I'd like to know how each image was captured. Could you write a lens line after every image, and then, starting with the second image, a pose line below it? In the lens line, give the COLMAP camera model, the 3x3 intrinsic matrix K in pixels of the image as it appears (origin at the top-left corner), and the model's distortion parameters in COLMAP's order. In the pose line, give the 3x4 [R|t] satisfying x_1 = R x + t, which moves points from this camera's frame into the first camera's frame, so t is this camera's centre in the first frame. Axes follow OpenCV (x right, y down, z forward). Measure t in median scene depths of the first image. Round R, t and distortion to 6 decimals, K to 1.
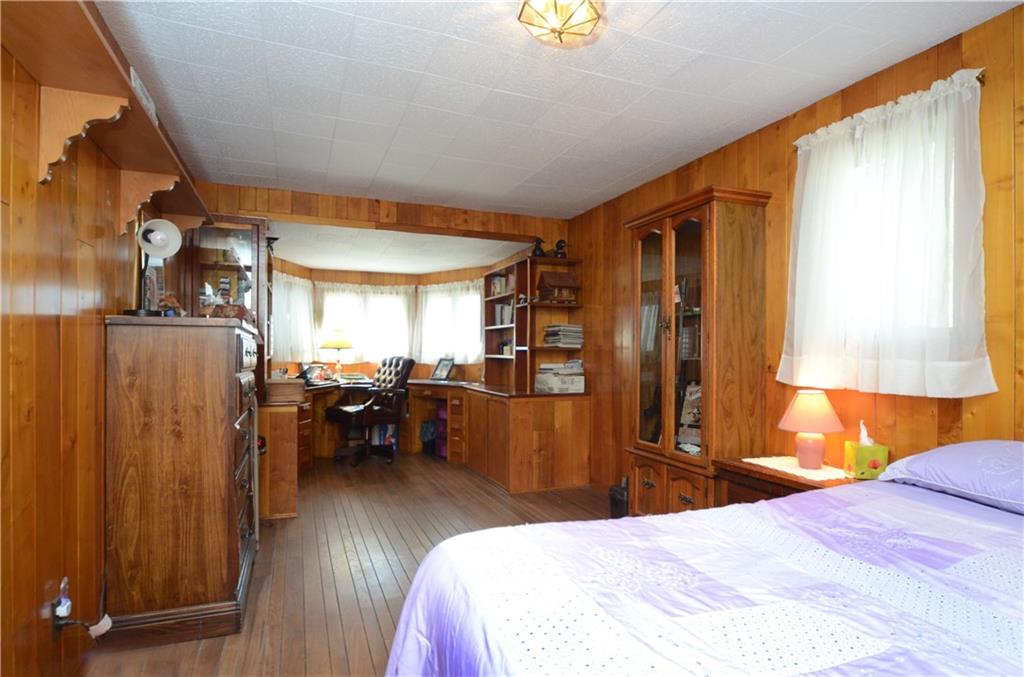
lens RADIAL K [[554.0, 0, 515.4], [0, 554.0, 352.6], [0, 0, 1]] dist [-0.021387, 0.002494]
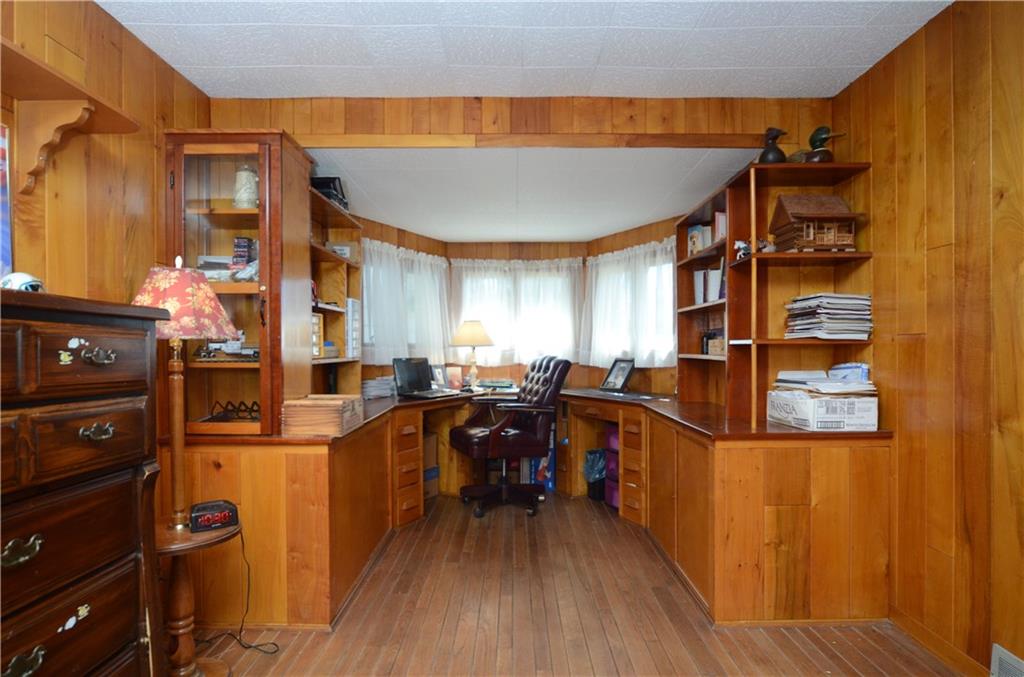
lens RADIAL K [[554.0, 0, 515.4], [0, 554.0, 352.6], [0, 0, 1]] dist [-0.021387, 0.002494]
pose [[0.927150, -0.005923, -0.374645, 0.008645], [0.008108, 0.999958, 0.004256, -0.001411], [0.374604, -0.006984, 0.927159, 0.369594]]
